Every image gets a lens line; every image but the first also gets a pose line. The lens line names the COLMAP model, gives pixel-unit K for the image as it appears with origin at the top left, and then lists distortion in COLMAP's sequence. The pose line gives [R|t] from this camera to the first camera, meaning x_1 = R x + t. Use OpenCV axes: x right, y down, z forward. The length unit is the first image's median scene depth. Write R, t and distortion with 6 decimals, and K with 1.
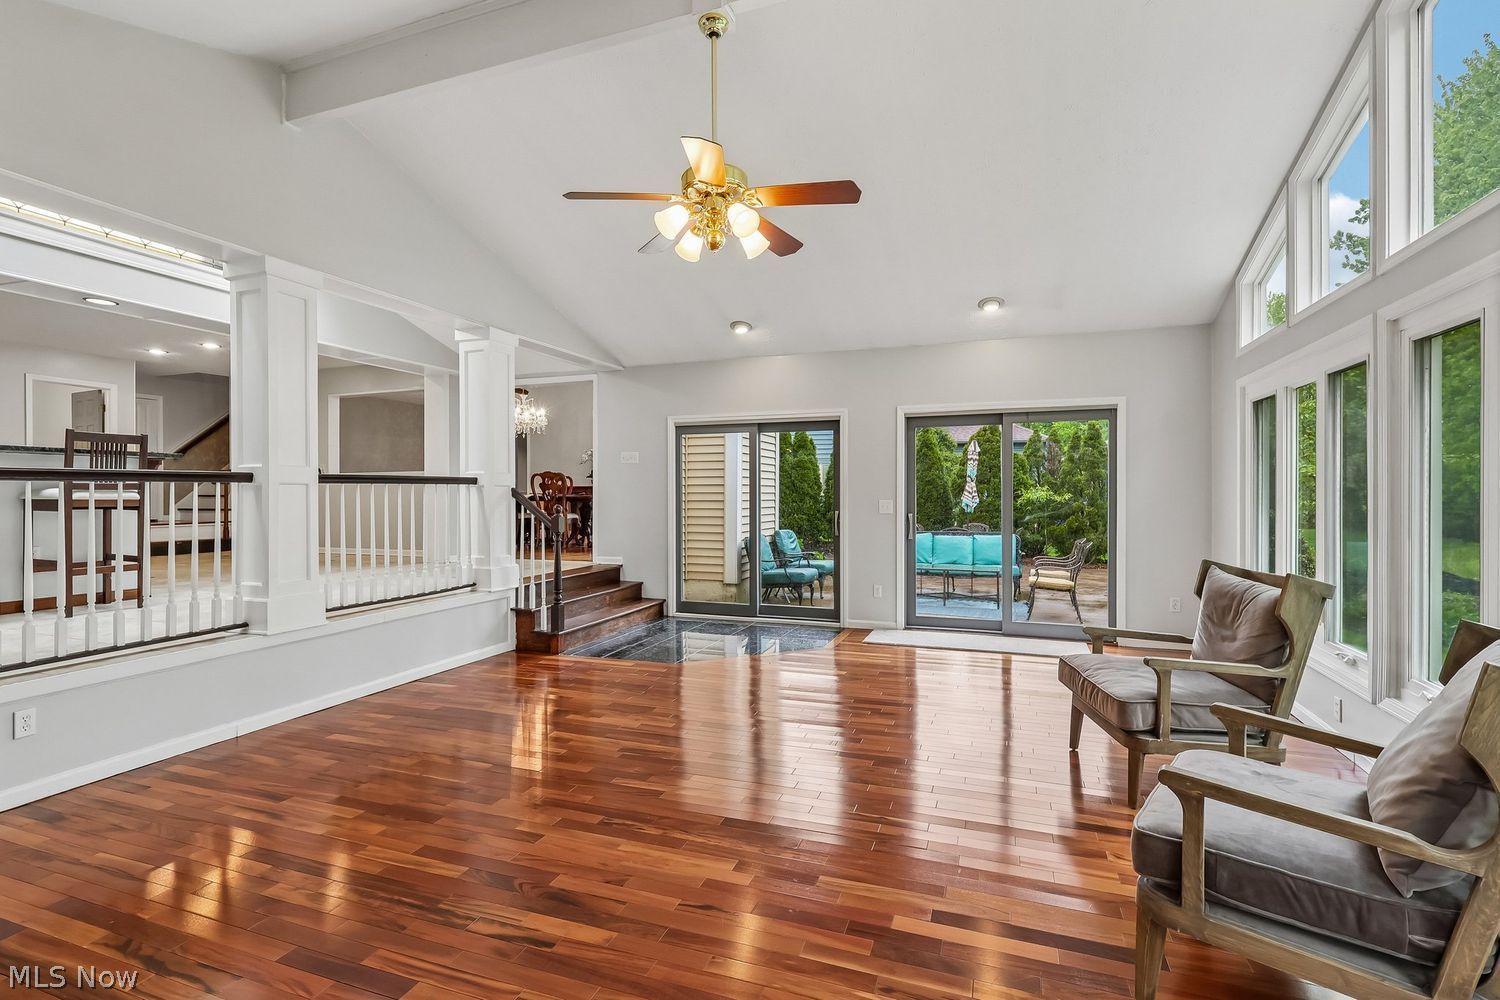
lens RADIAL K [[699.6, 0, 749.3], [0, 699.6, 493.2], [0, 0, 1]] dist [-0.000298, -0.000185]
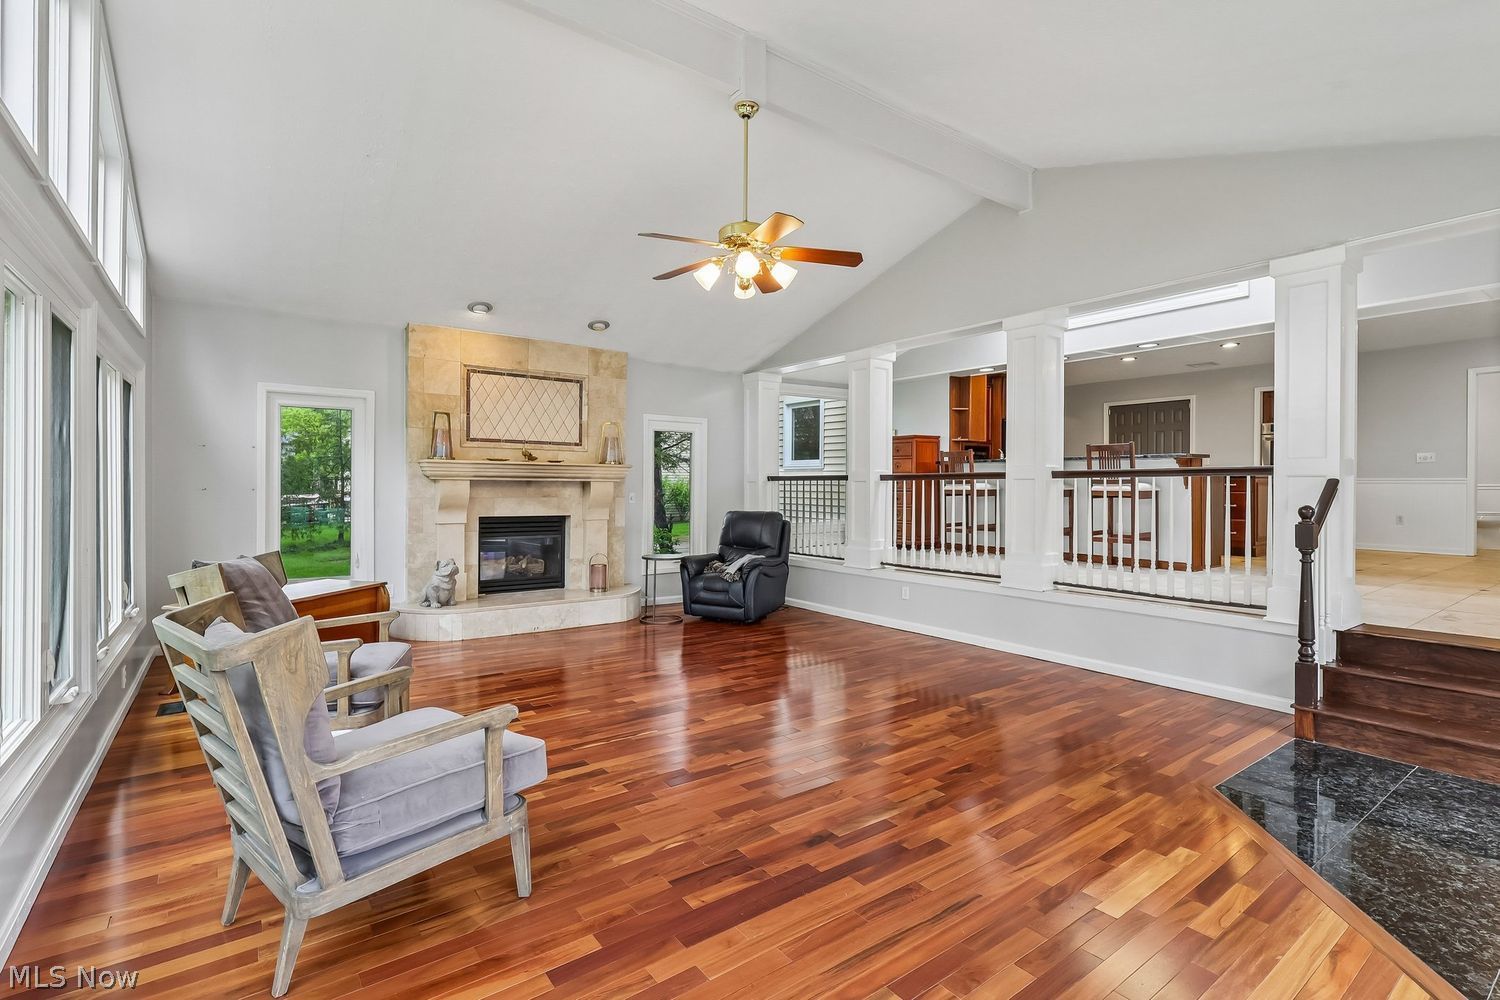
lens RADIAL K [[699.6, 0, 744.2], [0, 699.6, 491.9], [0, 0, 1]] dist [-0.000298, -0.000185]
pose [[-0.557090, 0.007918, -0.830415, 0.538858], [-0.002005, 0.999939, 0.010880, -0.002047], [0.830450, 0.007726, -0.557040, 0.934260]]
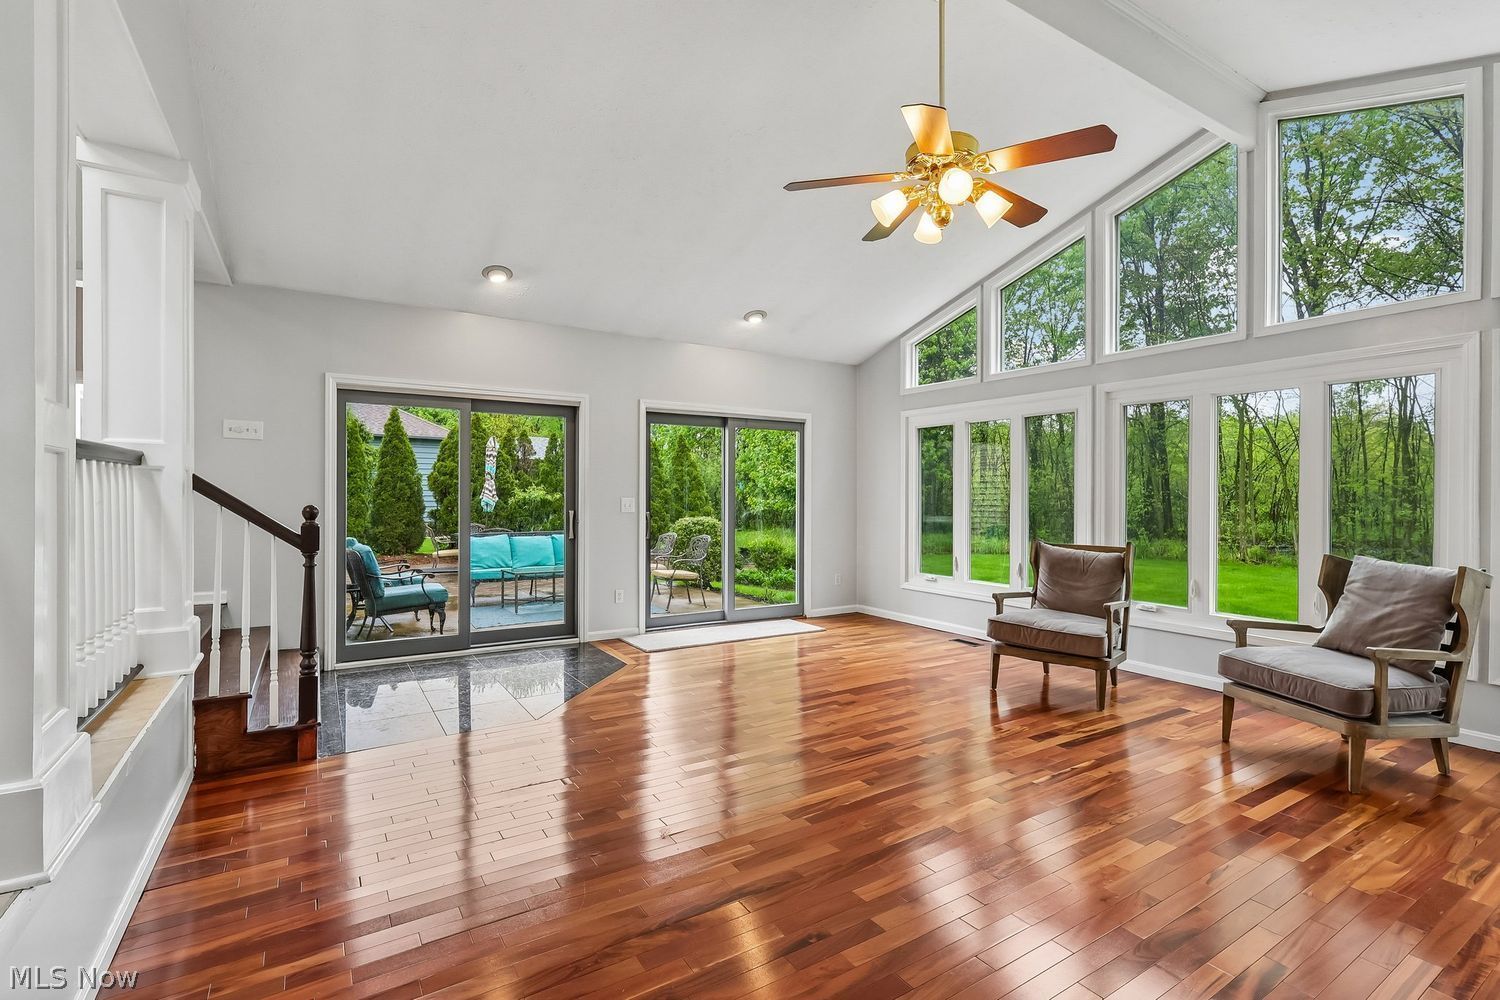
lens RADIAL K [[699.6, 0, 751.3], [0, 699.6, 500.2], [0, 0, 1]] dist [-0.000298, -0.000185]
pose [[0.608691, -0.000816, 0.793407, -0.520877], [-0.007620, 0.999947, 0.006874, 0.005612], [-0.793371, -0.010230, 0.608653, 0.352992]]
